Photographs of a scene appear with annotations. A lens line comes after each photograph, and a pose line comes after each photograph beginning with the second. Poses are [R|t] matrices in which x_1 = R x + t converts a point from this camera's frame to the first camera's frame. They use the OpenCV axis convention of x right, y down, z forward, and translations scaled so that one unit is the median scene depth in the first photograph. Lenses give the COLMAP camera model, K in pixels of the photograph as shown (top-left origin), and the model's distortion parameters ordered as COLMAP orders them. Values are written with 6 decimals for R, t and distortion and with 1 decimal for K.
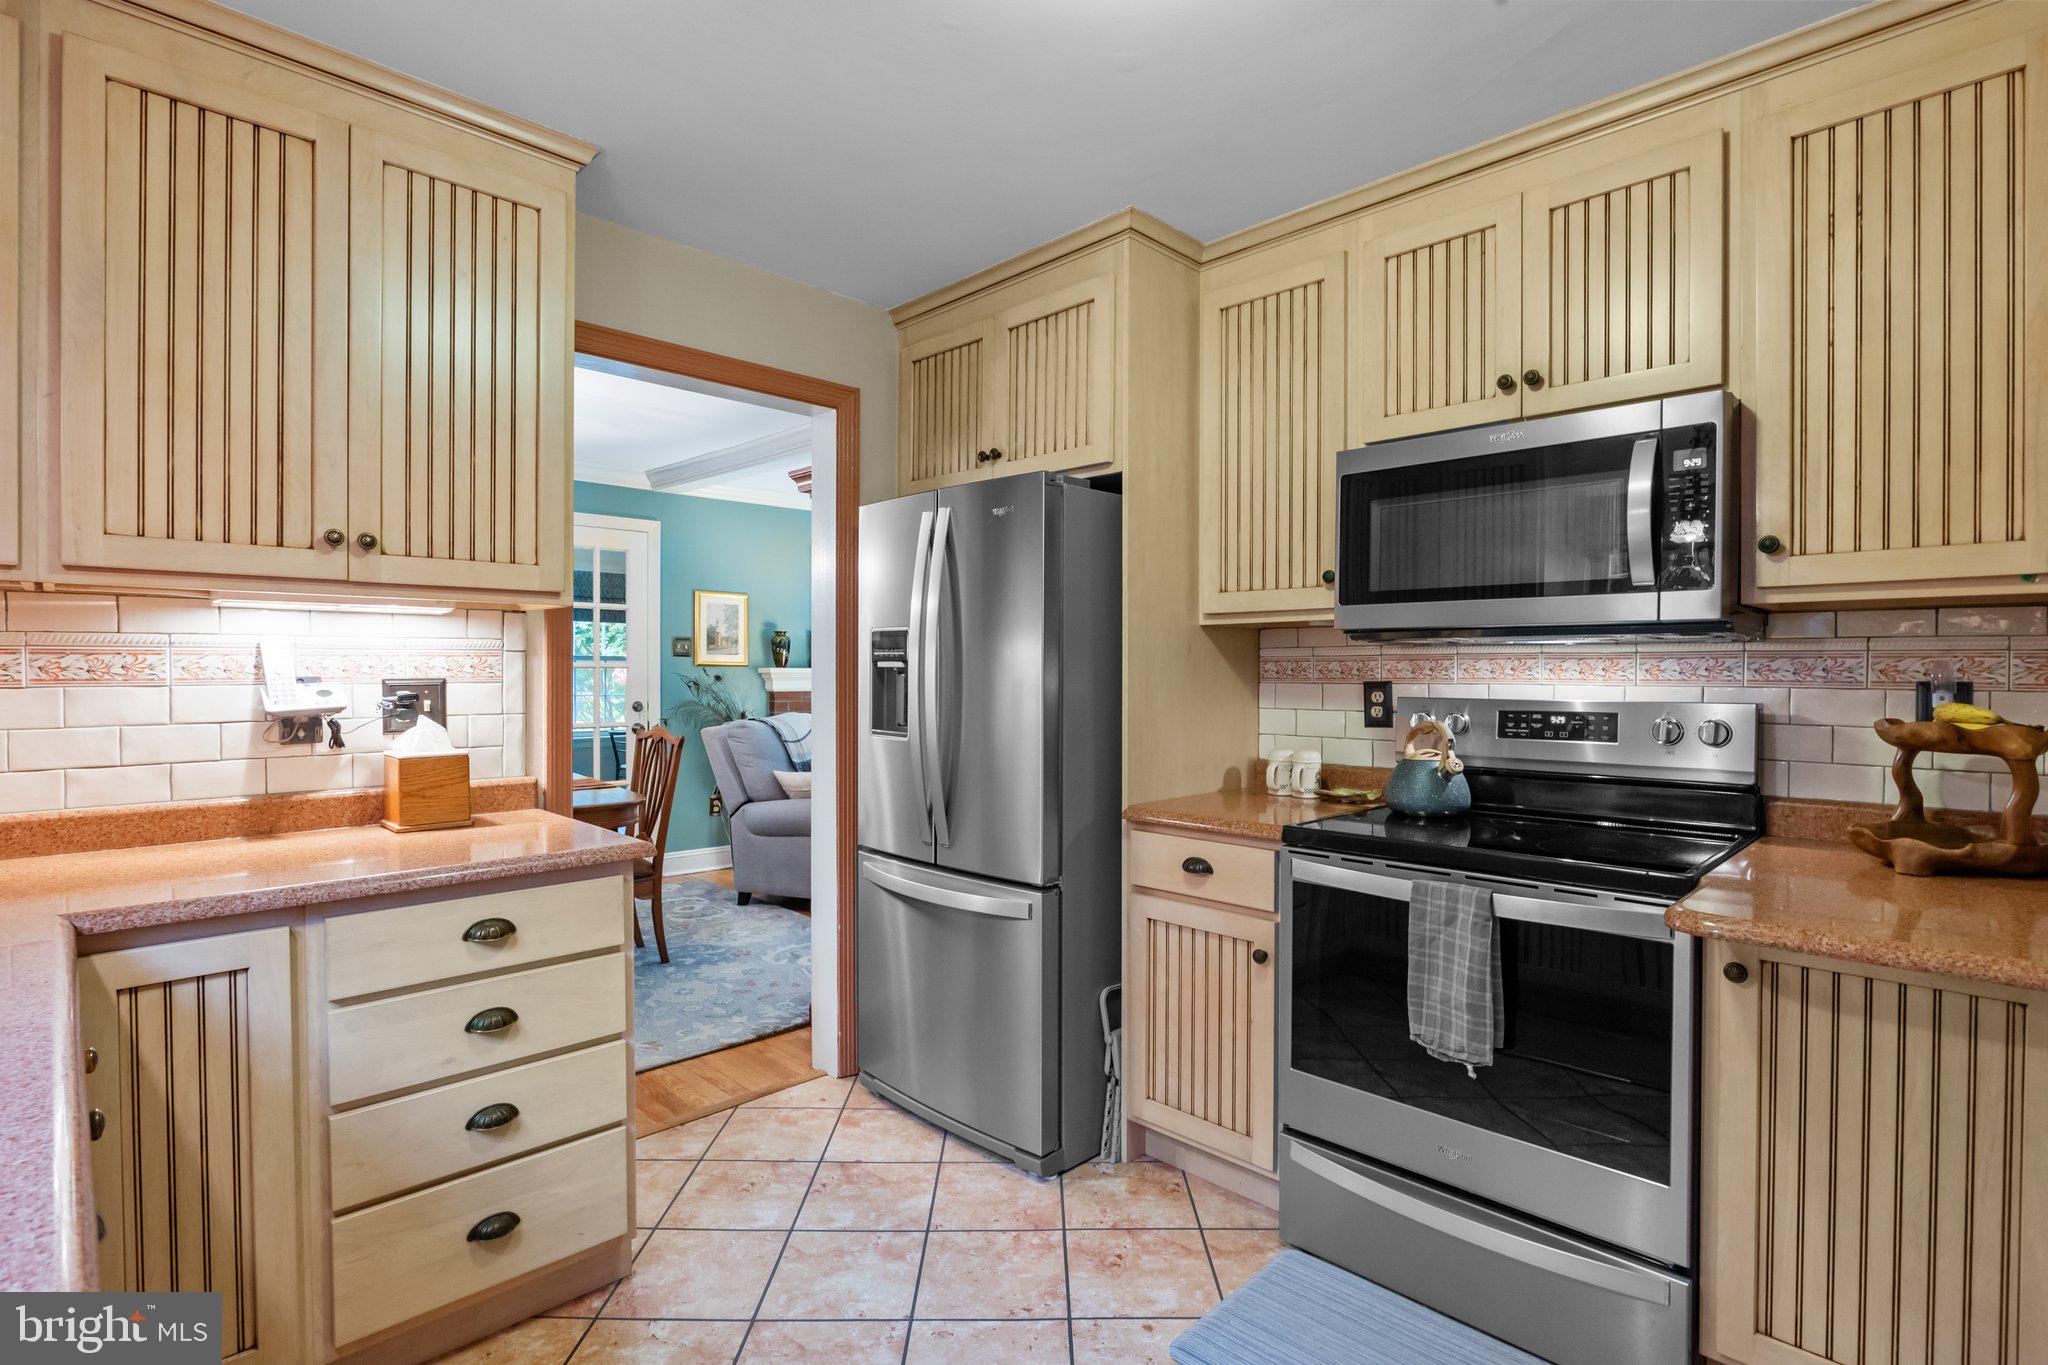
lens RADIAL K [[996.9, 0, 1024.0], [0, 996.9, 682.5], [0, 0, 1]] dist [-0.010005, 0.000107]
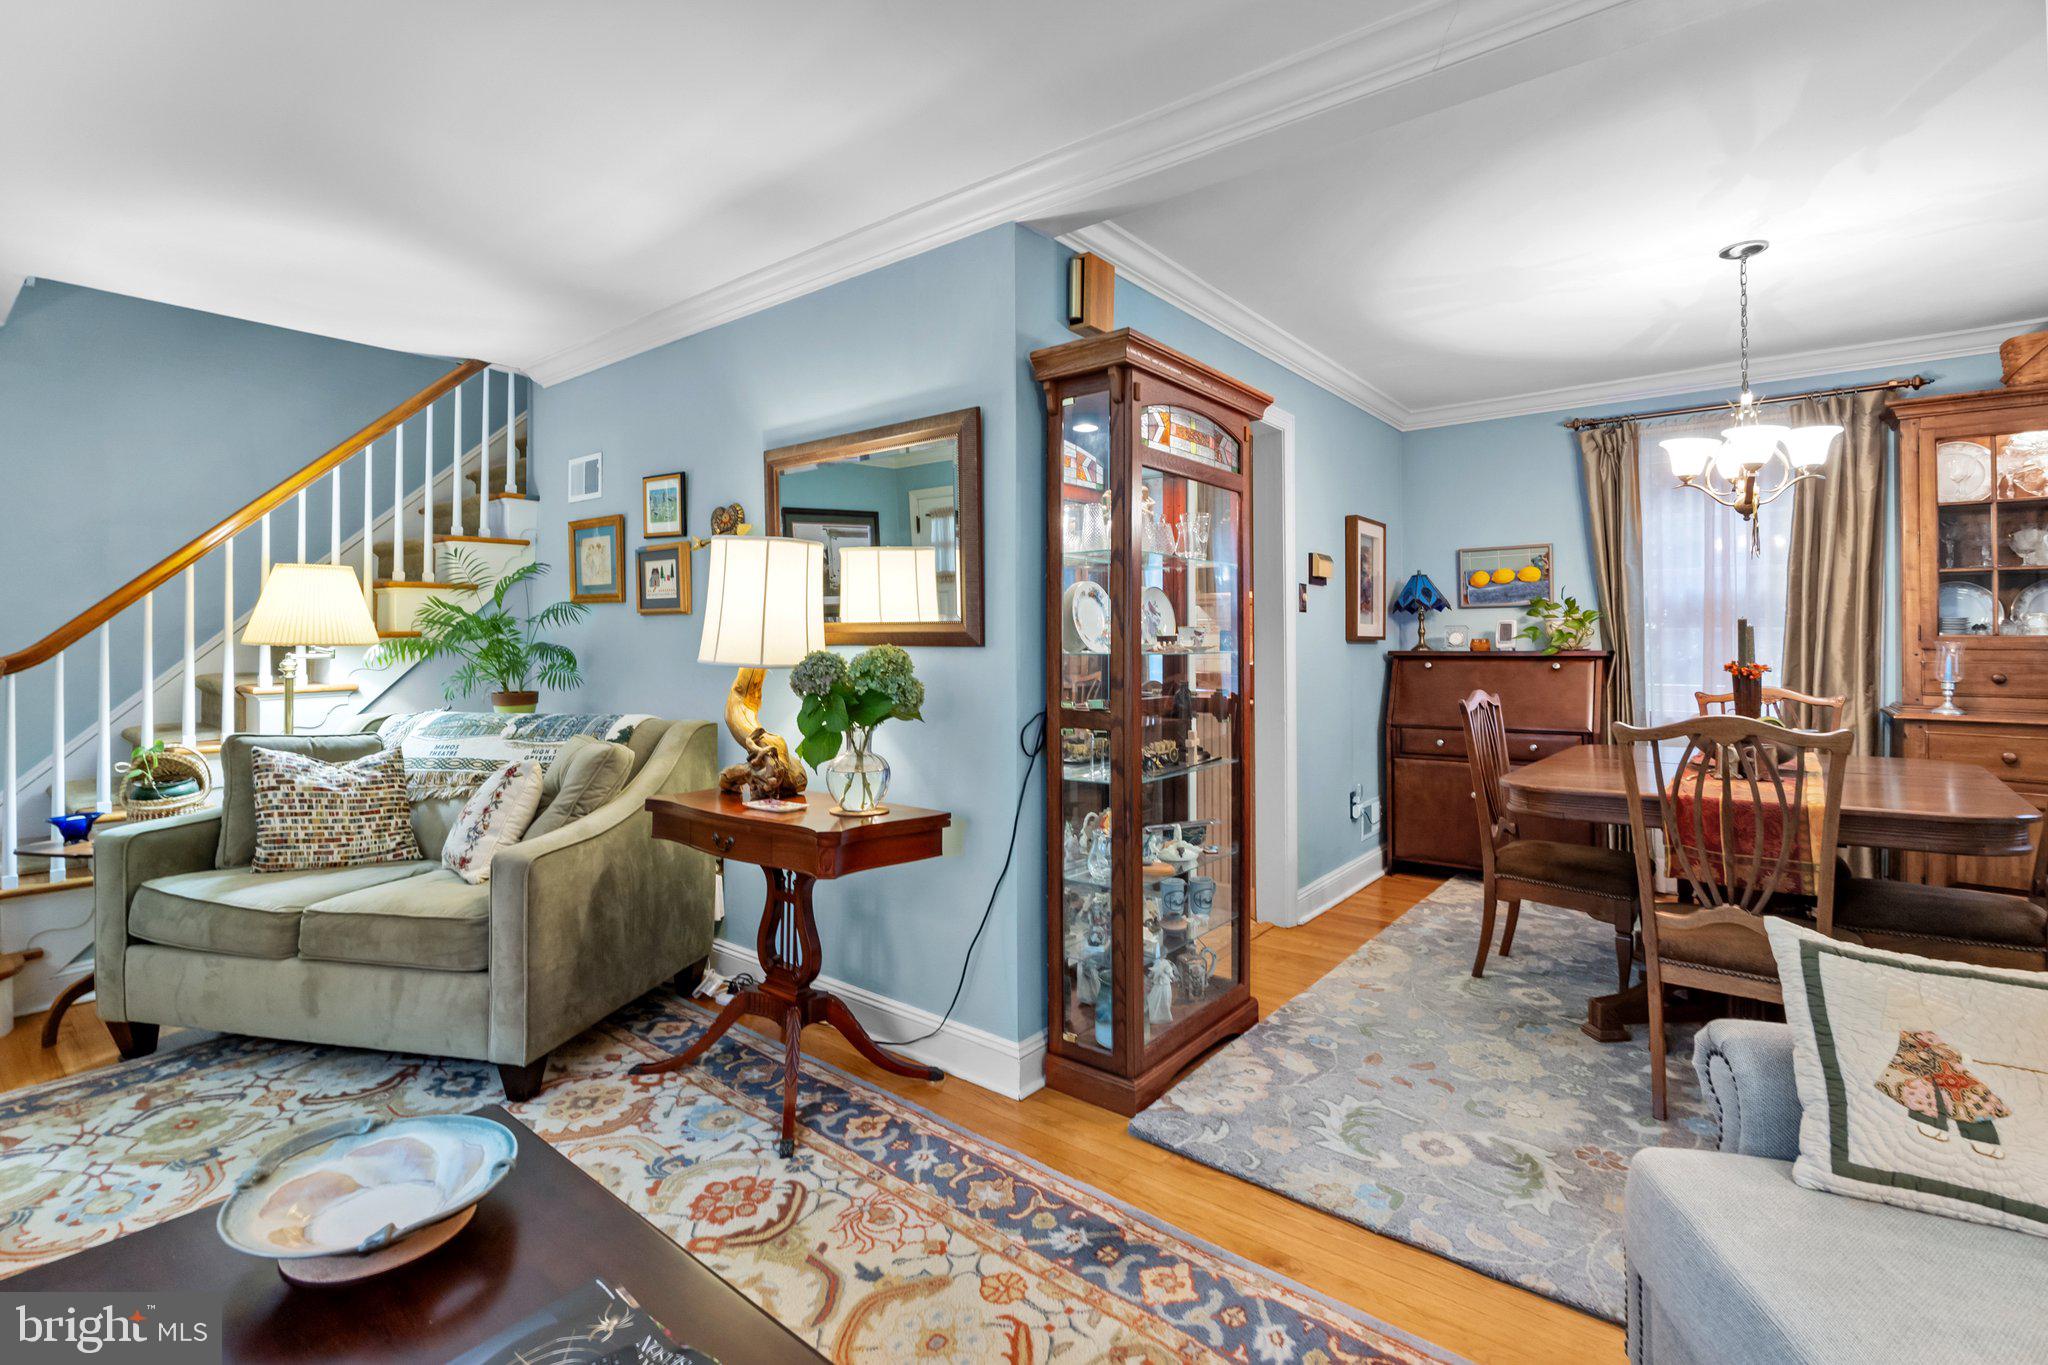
lens RADIAL K [[920.0, 0, 1030.1], [0, 920.0, 628.5], [0, 0, 1]] dist [-0.012653, 0.000672]
pose [[-0.991664, 0.000105, -0.128847, 0.138748], [0.000088, 1.000000, 0.000133, -0.006532], [0.128847, 0.000120, -0.991664, 2.777893]]
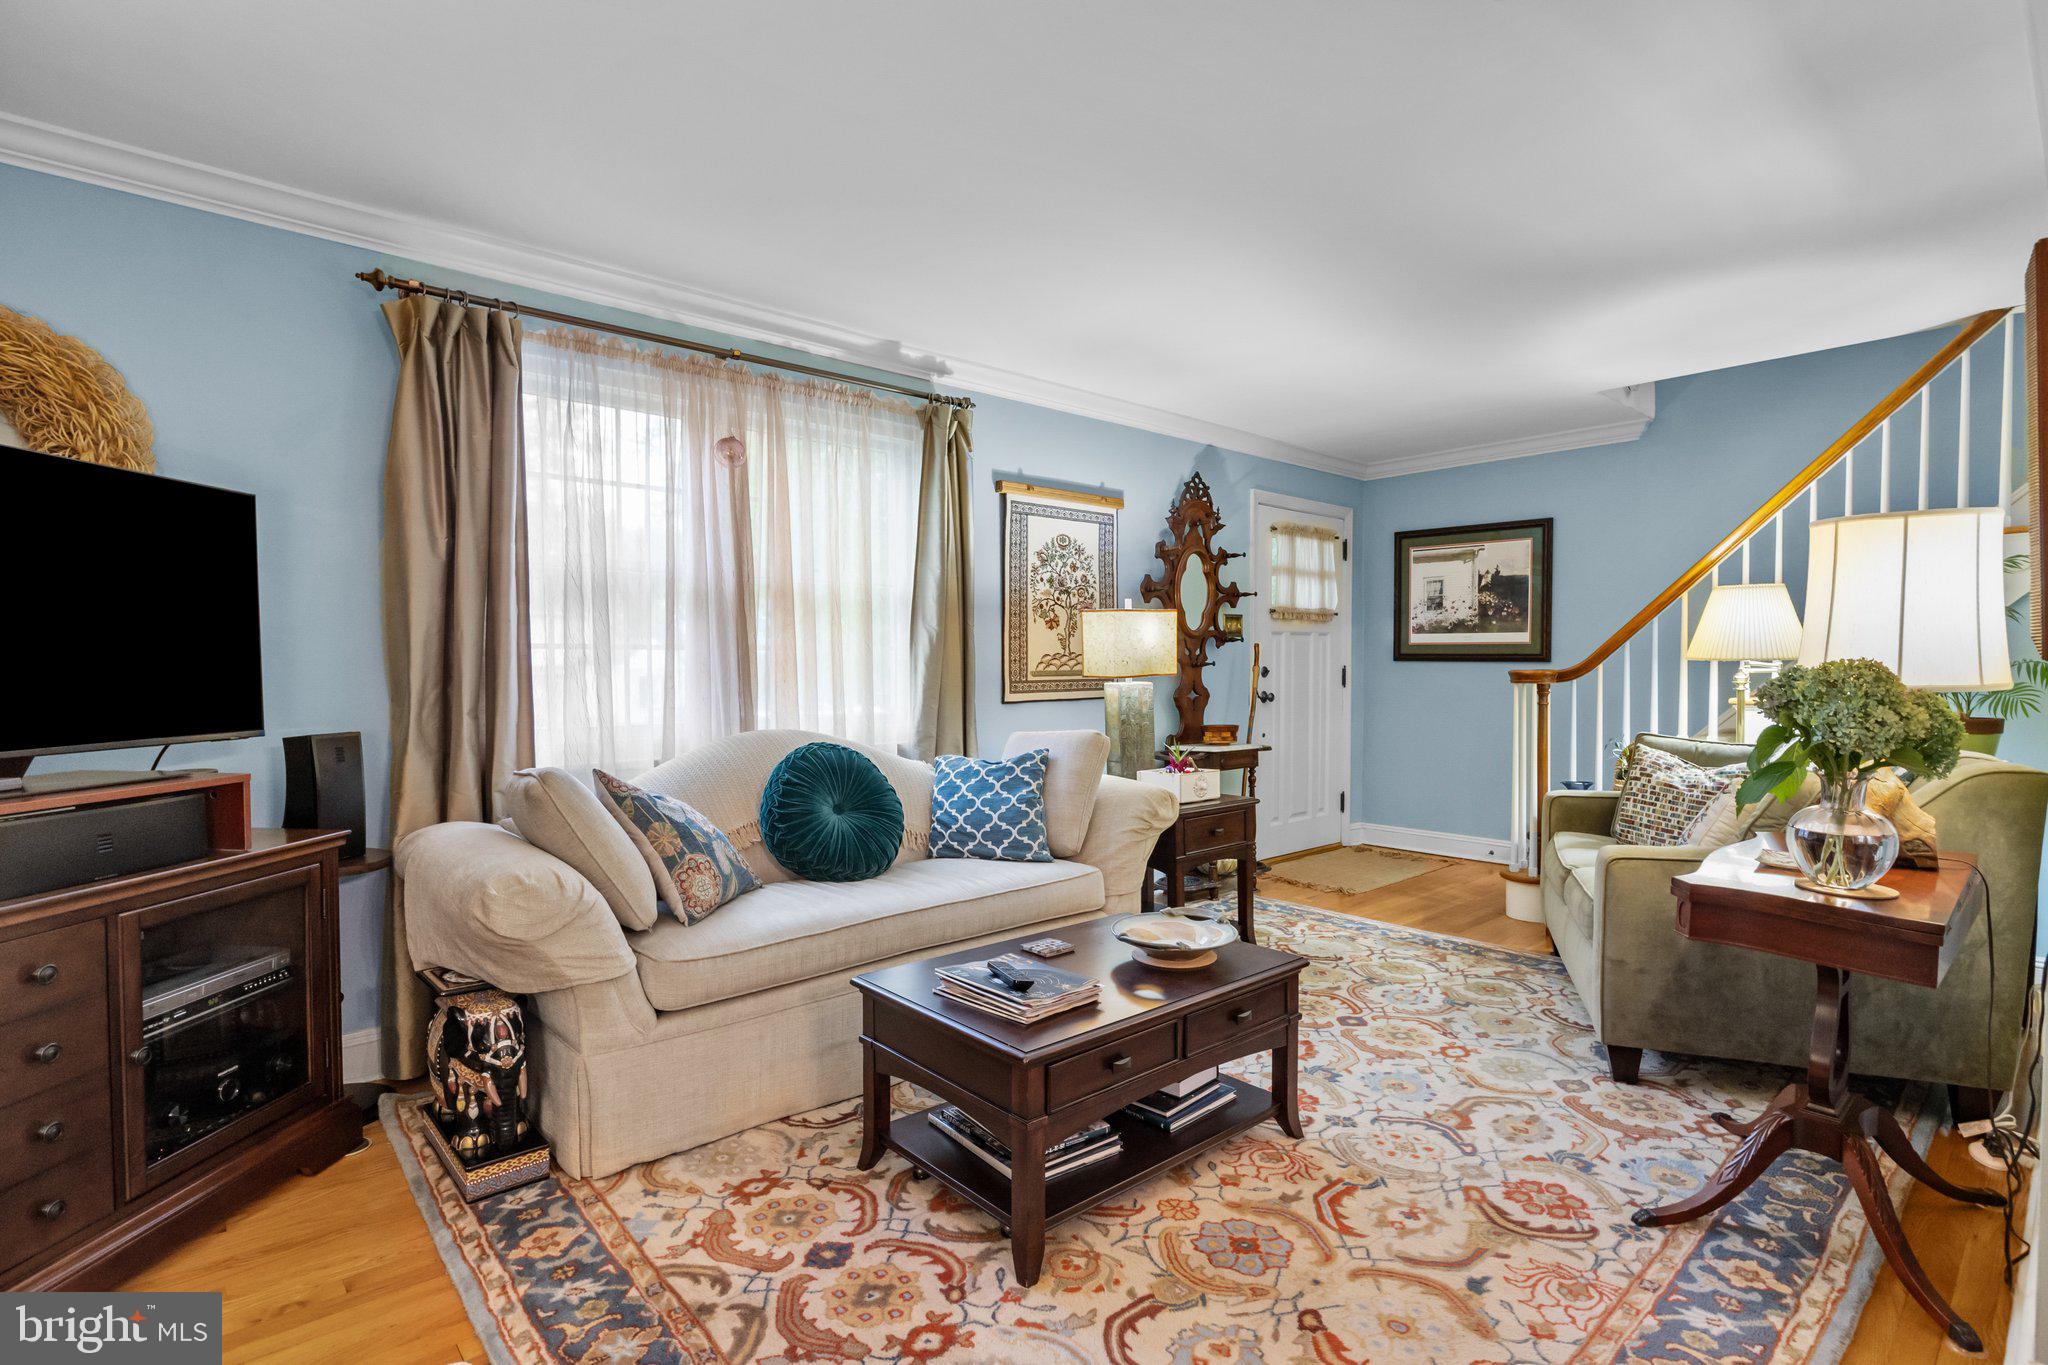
lens RADIAL K [[974.0, 0, 1024.0], [0, 974.0, 682.5], [0, 0, 1]] dist [-0.015129, -0.000295]
pose [[0.043281, -0.018164, 0.998898, -0.641355], [0.017131, 0.999701, 0.017436, 0.008808], [-0.998916, 0.016357, 0.043579, 2.336571]]
